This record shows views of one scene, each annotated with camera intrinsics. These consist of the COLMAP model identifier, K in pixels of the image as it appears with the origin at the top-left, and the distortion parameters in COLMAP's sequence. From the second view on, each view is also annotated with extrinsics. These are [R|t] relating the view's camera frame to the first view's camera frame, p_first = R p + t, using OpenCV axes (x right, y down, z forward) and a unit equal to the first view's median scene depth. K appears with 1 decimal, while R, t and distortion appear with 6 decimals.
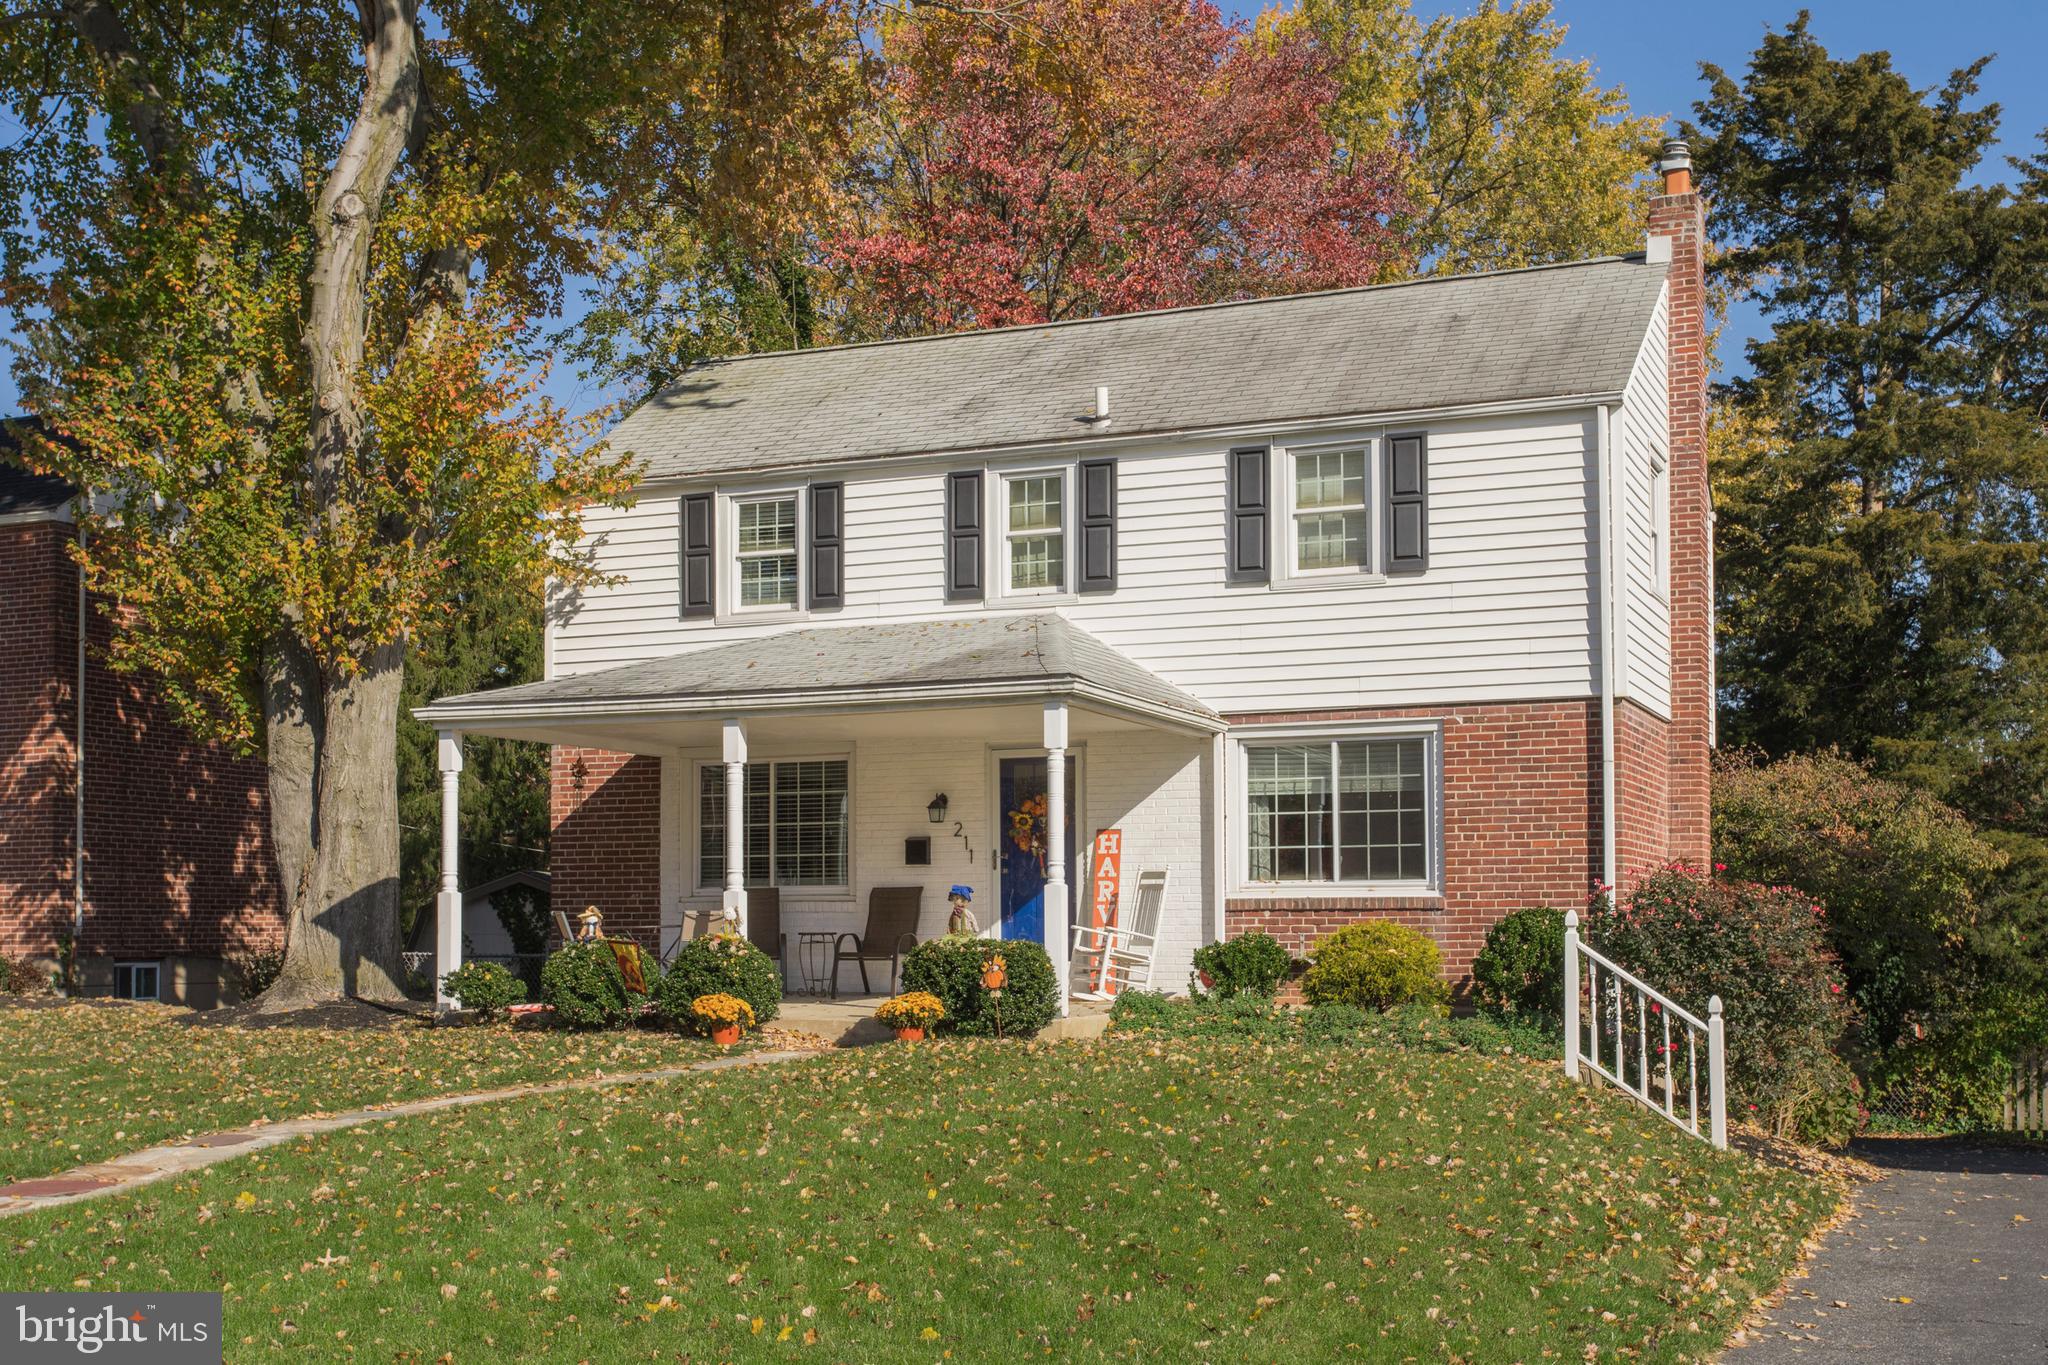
lens RADIAL K [[2438.4, 0, 1104.1], [0, 2438.4, 865.4], [0, 0, 1]] dist [-0.064676, 0.000000]
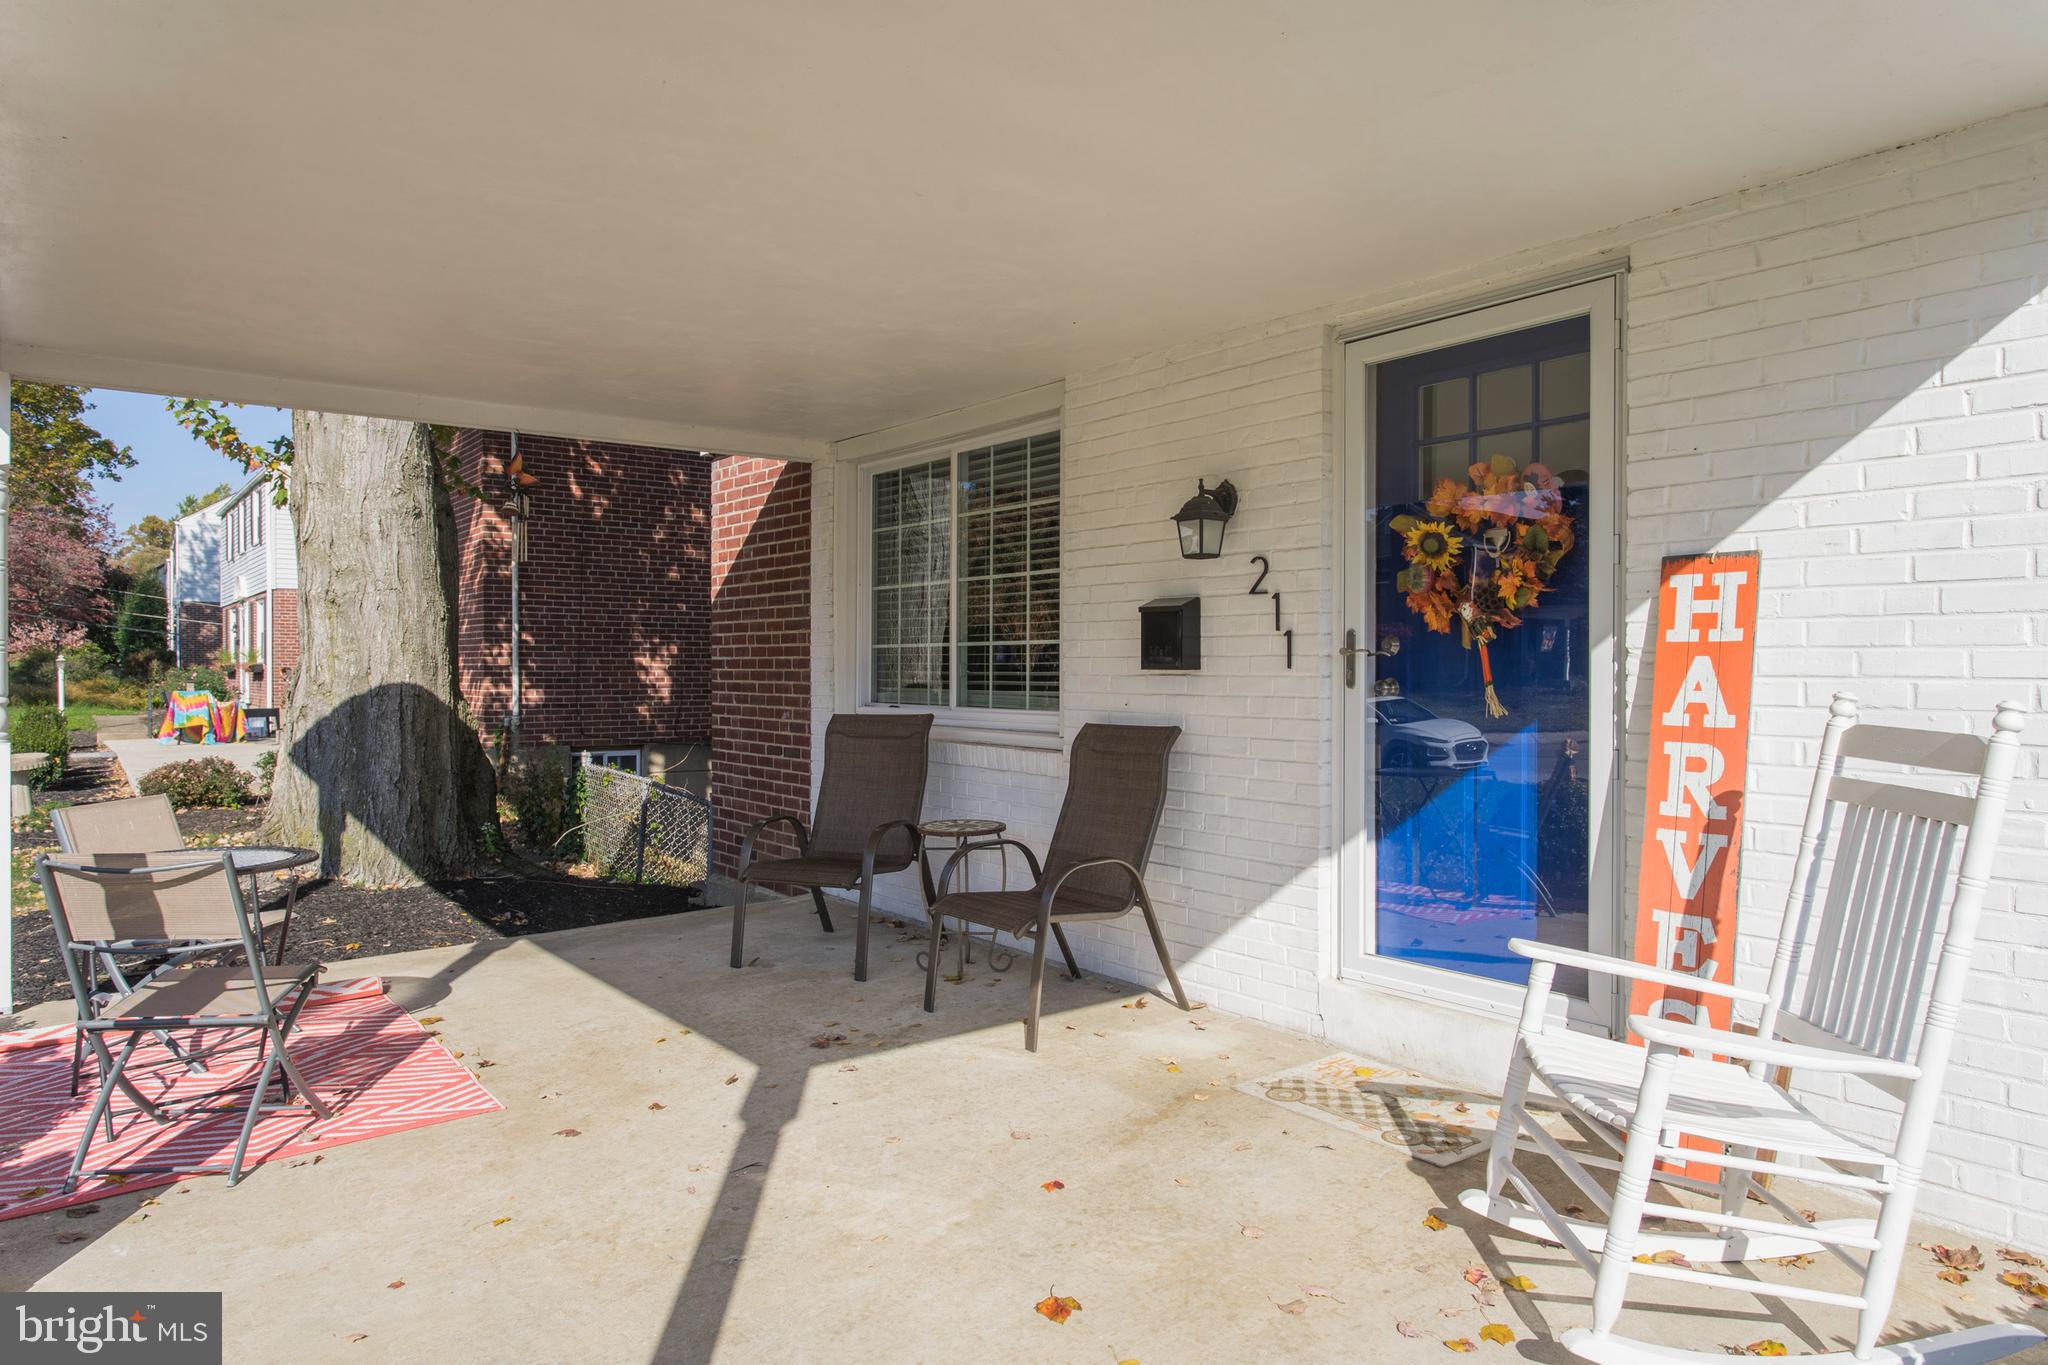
lens RADIAL K [[1319.3, 0, 1032.1], [0, 1319.3, 685.3], [0, 0, 1]] dist [0.001113, 0.000174]
pose [[0.862619, 0.011442, -0.505725, 0.011264], [0.010864, 0.999095, 0.041136, -0.006731], [0.505737, -0.040979, 0.861714, 0.811094]]
